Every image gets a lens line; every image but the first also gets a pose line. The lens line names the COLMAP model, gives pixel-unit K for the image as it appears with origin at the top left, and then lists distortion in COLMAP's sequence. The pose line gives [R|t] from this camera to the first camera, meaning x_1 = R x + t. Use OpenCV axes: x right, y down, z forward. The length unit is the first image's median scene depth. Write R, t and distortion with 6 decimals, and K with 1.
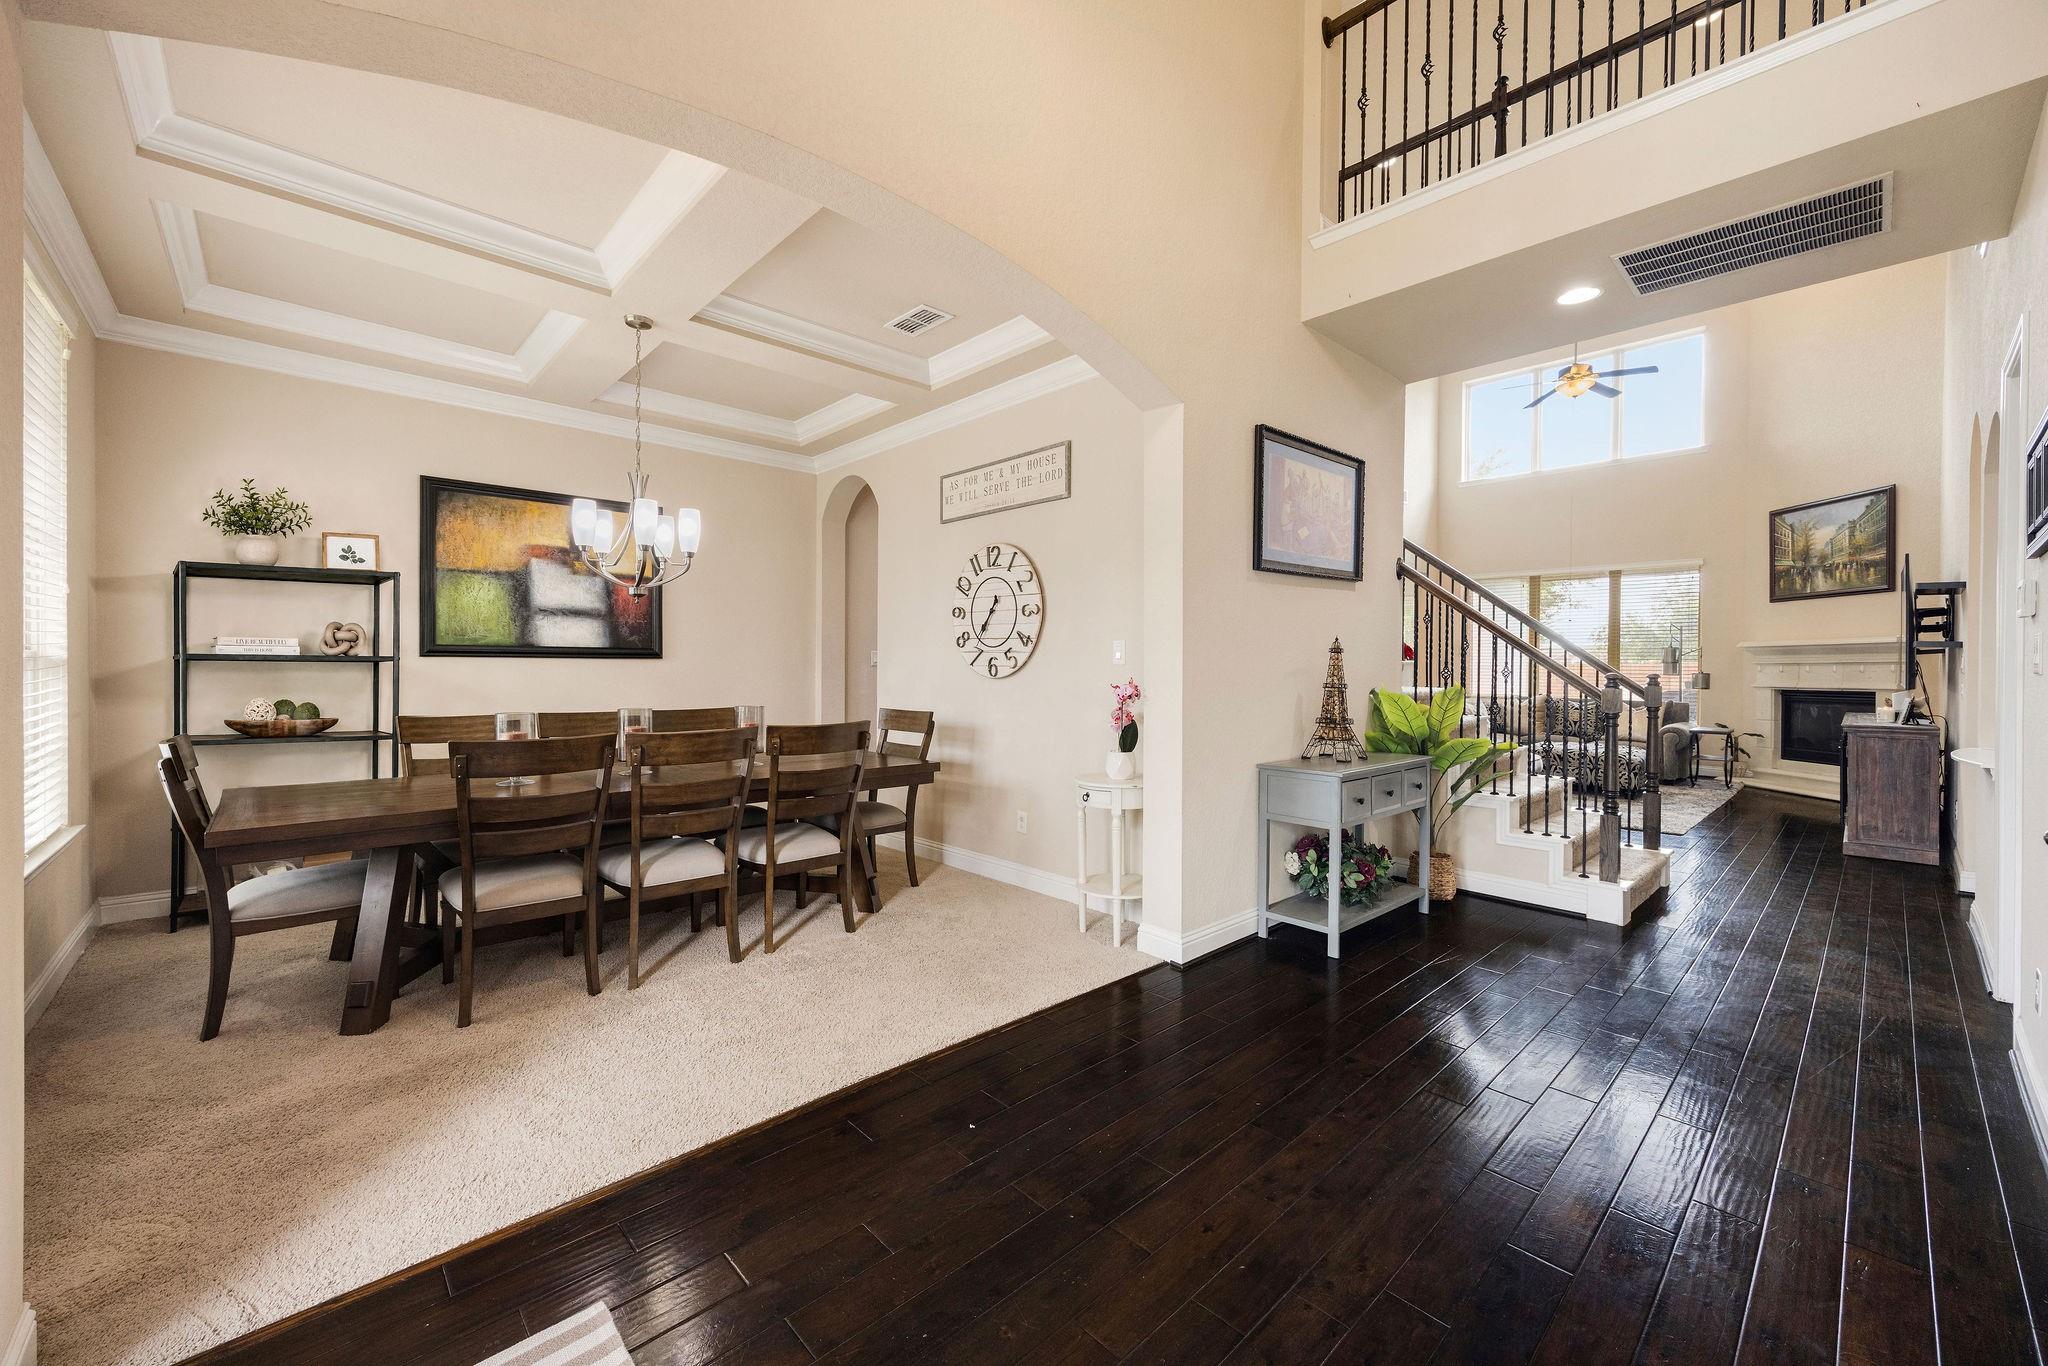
lens RADIAL K [[809.6, 0, 976.4], [0, 809.6, 680.1], [0, 0, 1]] dist [-0.005939, 0.000427]
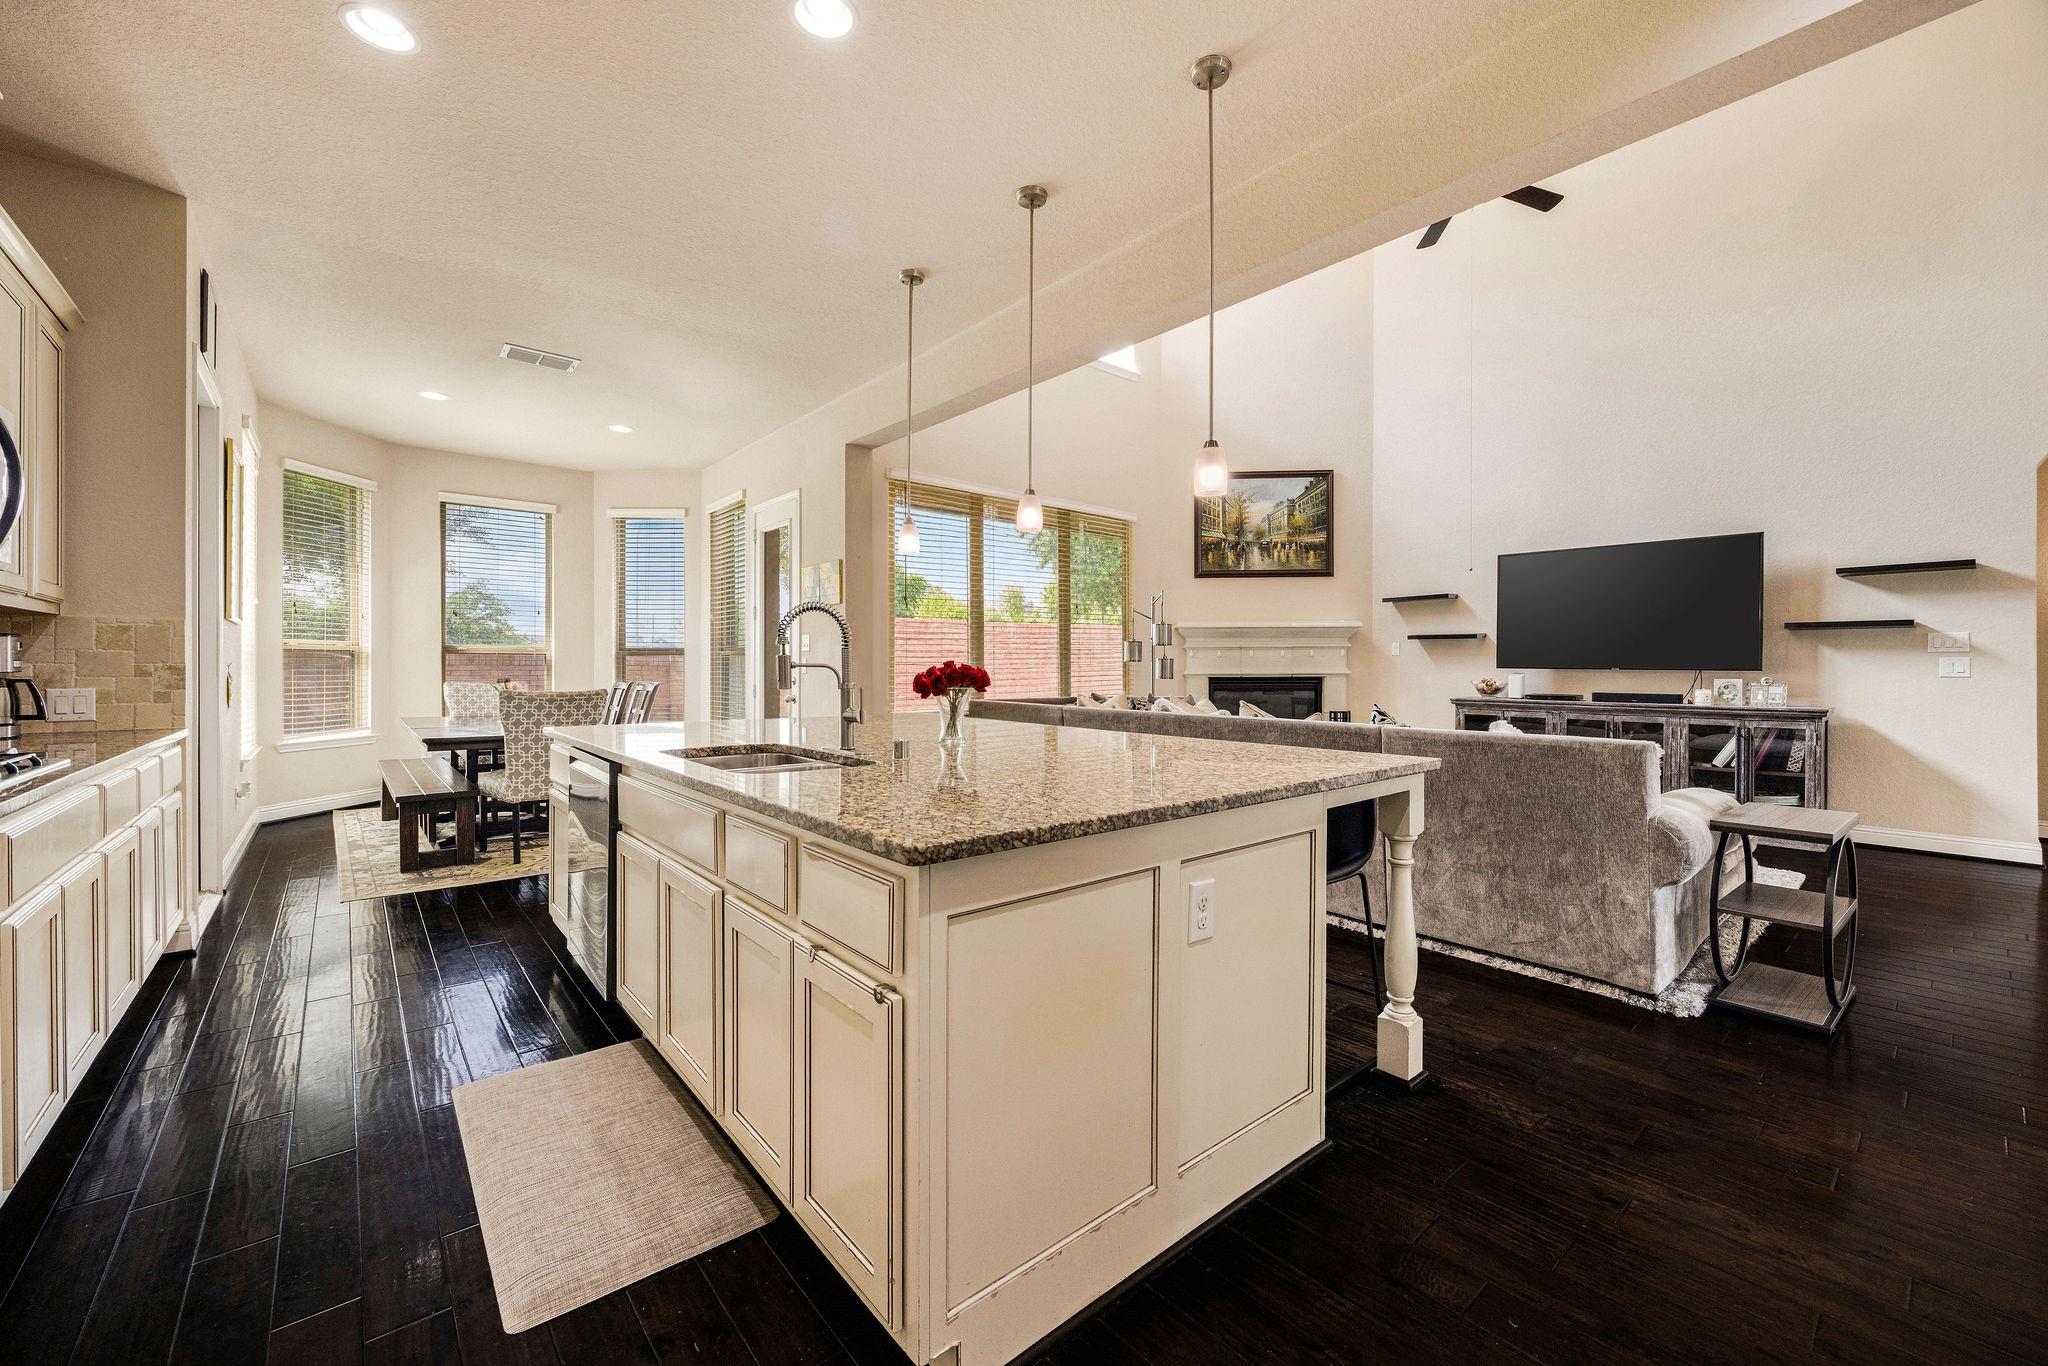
lens RADIAL K [[809.6, 0, 1018.2], [0, 809.6, 671.2], [0, 0, 1]] dist [-0.005939, 0.000427]
pose [[0.029279, -0.008547, 0.999535, 0.200322], [0.011357, 0.999902, 0.008218, -0.008748], [-0.999507, 0.011111, 0.029373, 2.239149]]
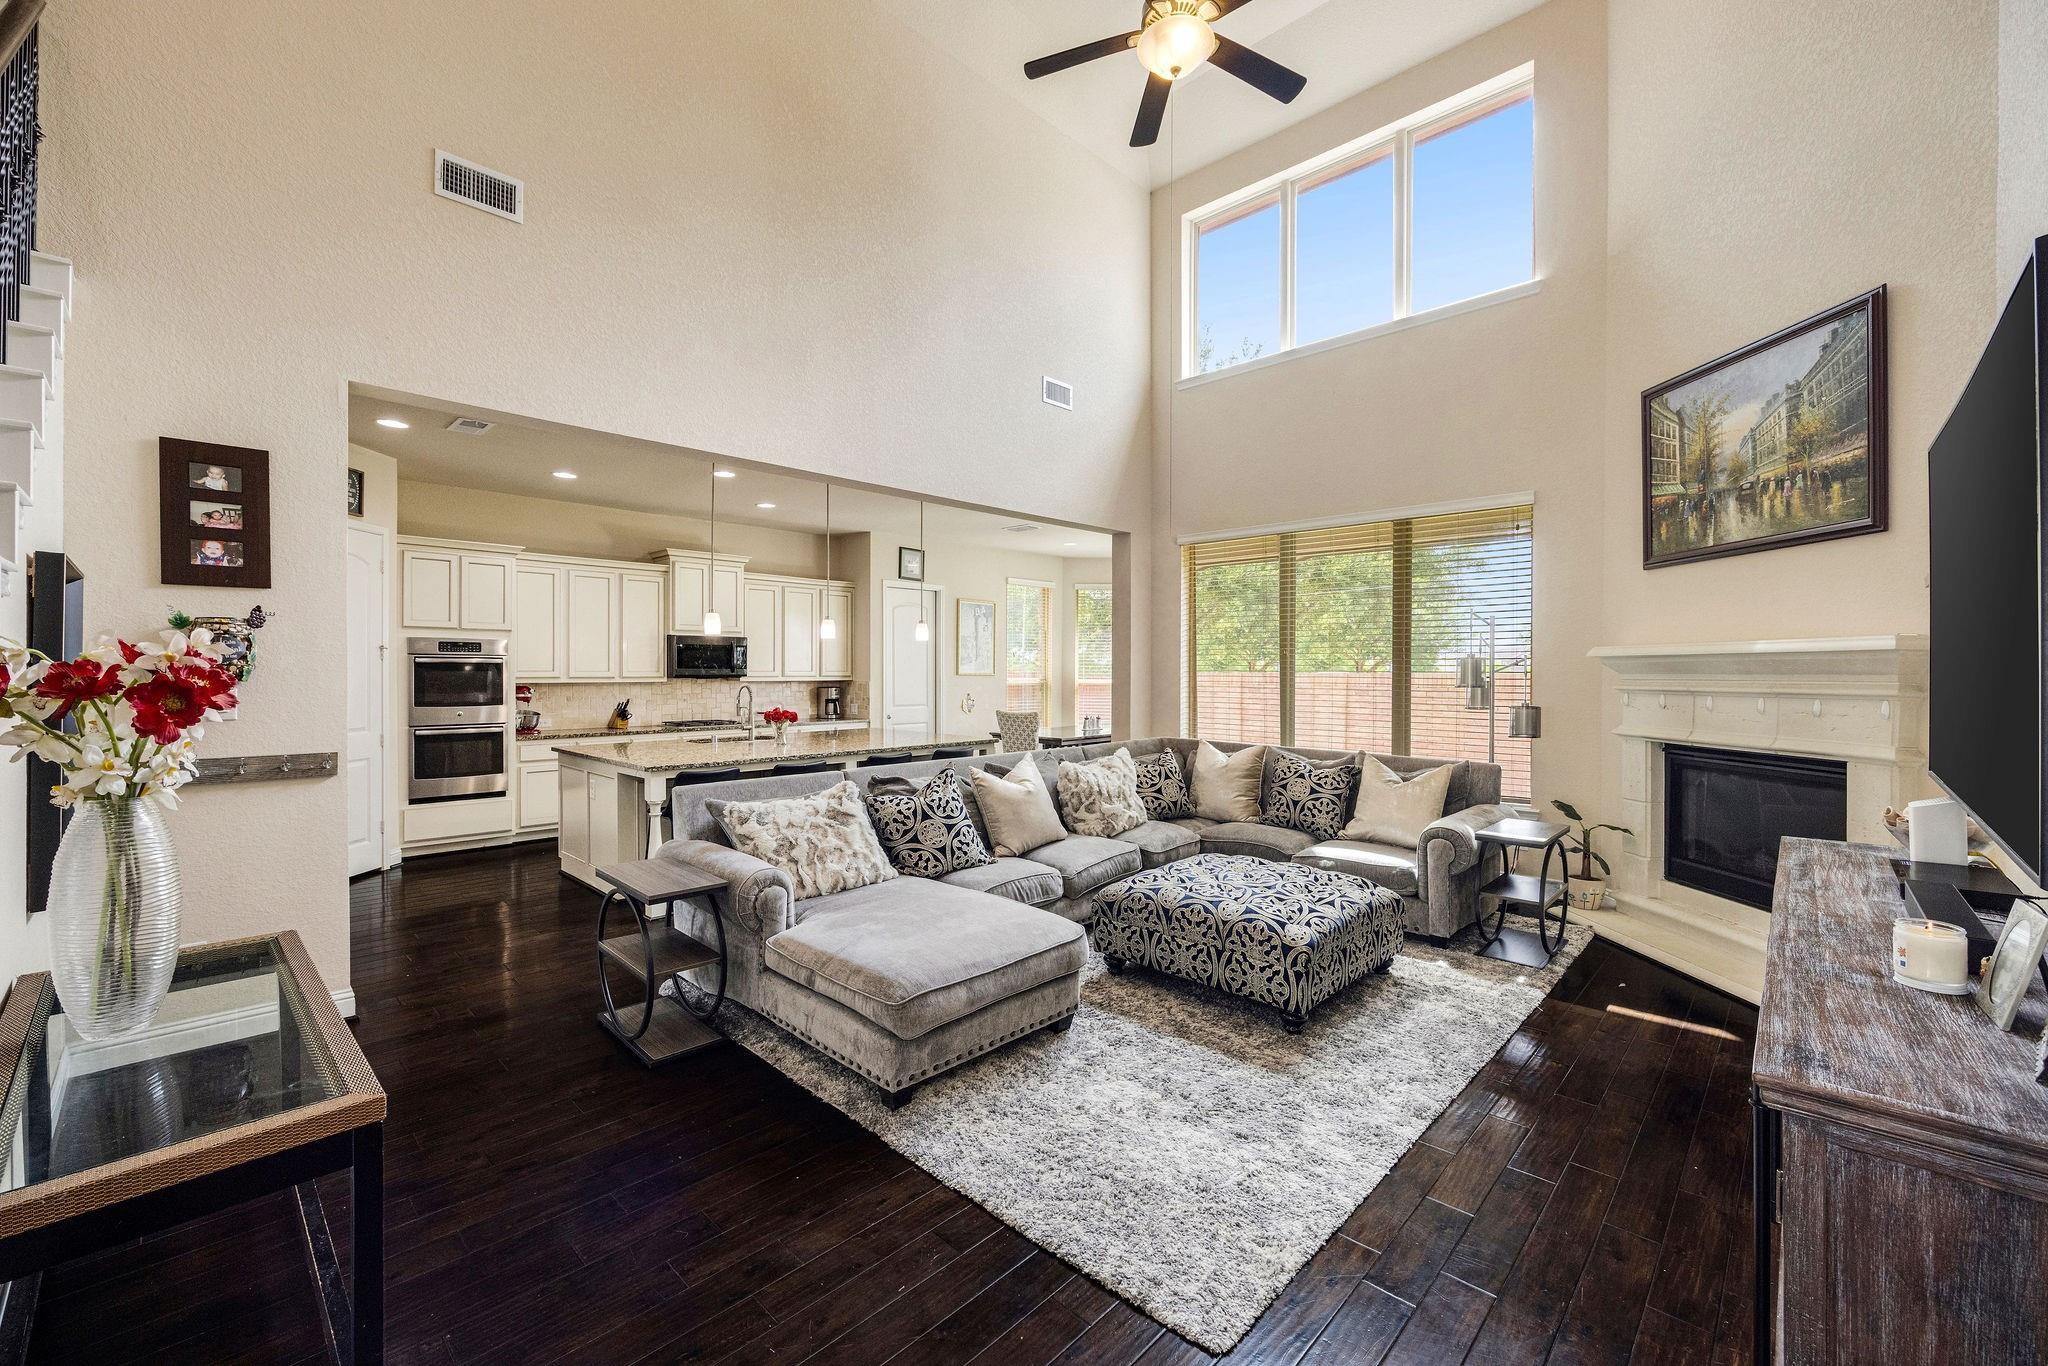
lens RADIAL K [[826.2, 0, 1016.1], [0, 826.2, 676.1], [0, 0, 1]] dist [-0.008158, 0.001034]
pose [[0.997606, -0.003549, 0.069064, 1.060847], [0.003897, 0.999980, -0.004906, -0.053812], [-0.069045, 0.005163, 0.997600, 0.976304]]
